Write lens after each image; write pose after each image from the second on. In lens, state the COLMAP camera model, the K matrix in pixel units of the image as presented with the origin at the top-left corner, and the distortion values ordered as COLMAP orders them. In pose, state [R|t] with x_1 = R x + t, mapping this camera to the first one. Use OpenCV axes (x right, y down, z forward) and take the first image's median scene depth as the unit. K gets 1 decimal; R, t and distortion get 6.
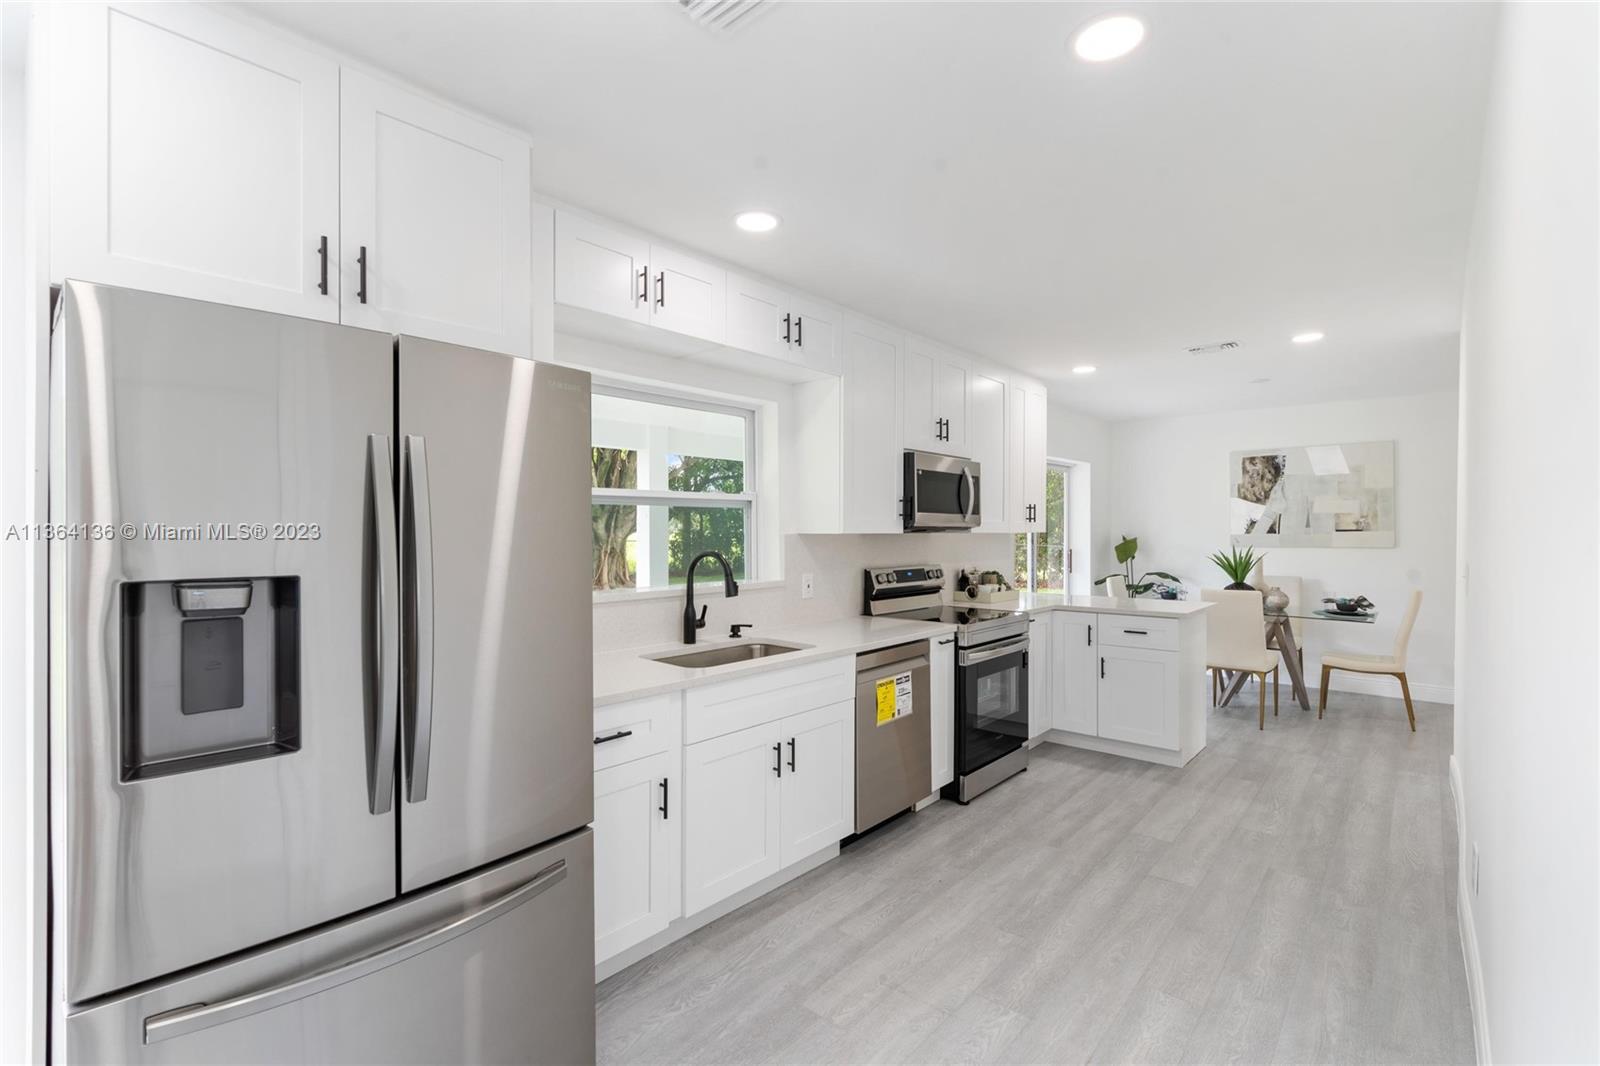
lens RADIAL K [[747.9, 0, 798.2], [0, 747.9, 521.4], [0, 0, 1]] dist [-0.005086, -0.000012]
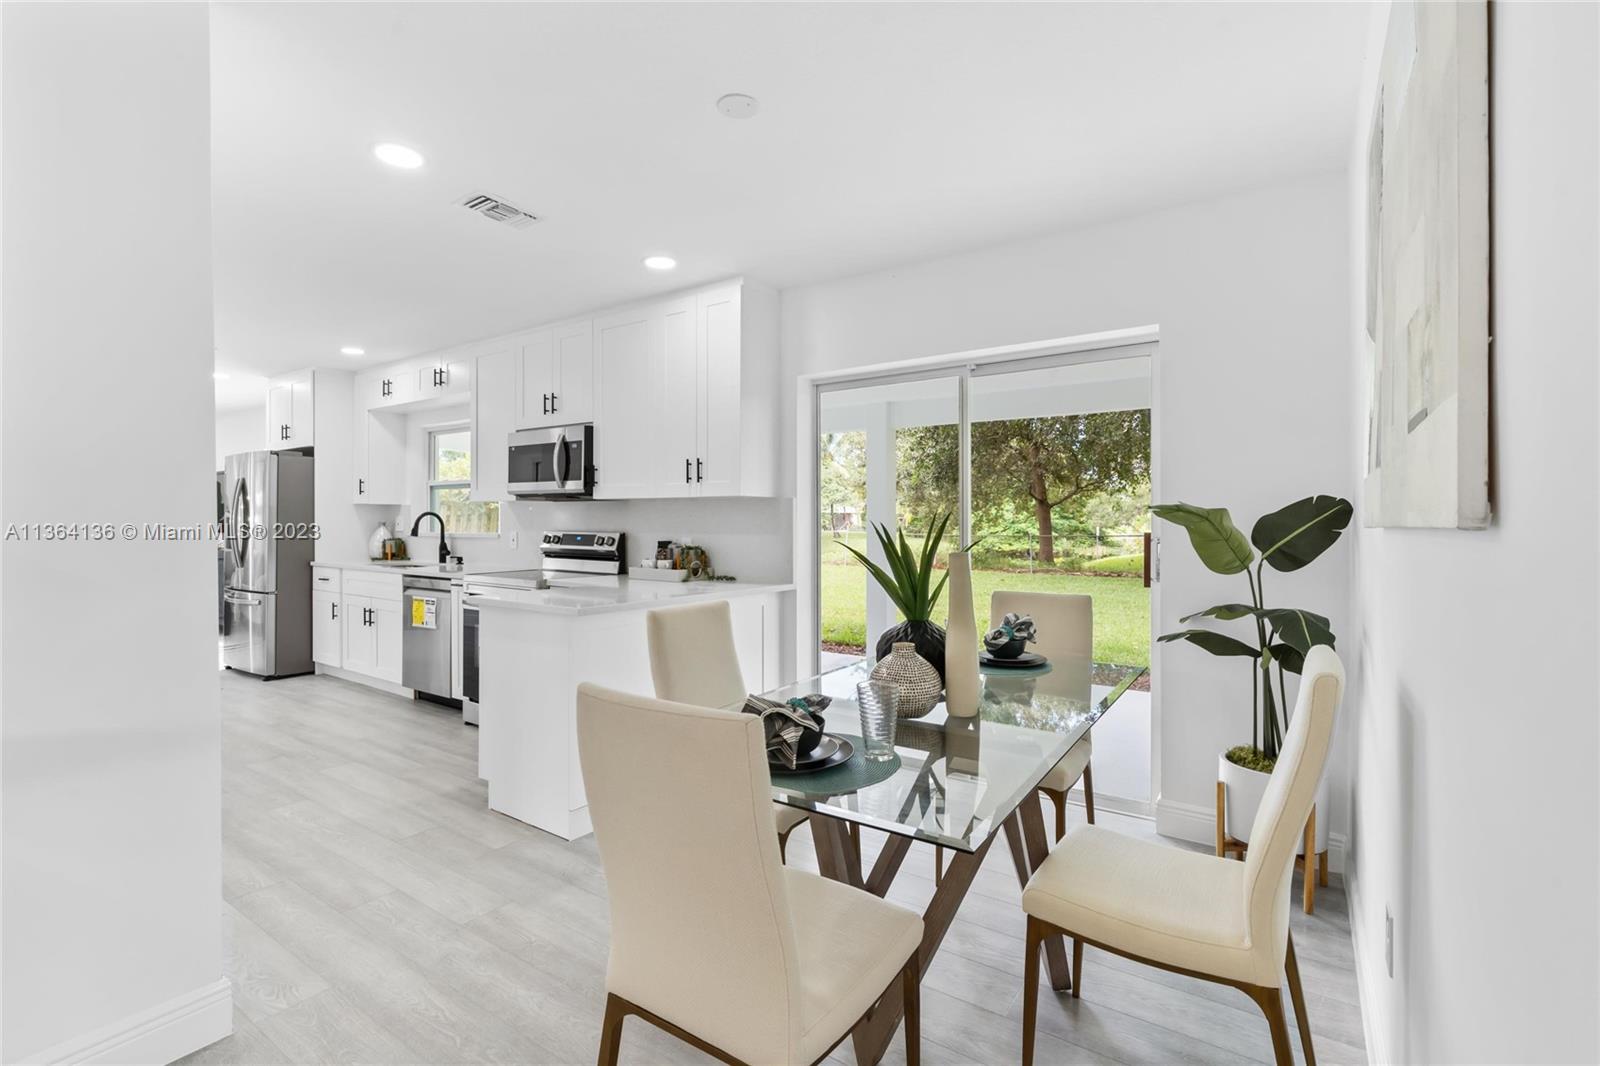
lens RADIAL K [[747.9, 0, 788.5], [0, 747.9, 531.1], [0, 0, 1]] dist [-0.005086, -0.000012]
pose [[0.075403, 0.014478, -0.997048, 1.008981], [0.002239, 0.999890, 0.014688, 0.035317], [0.997151, -0.003340, 0.075362, 0.983038]]
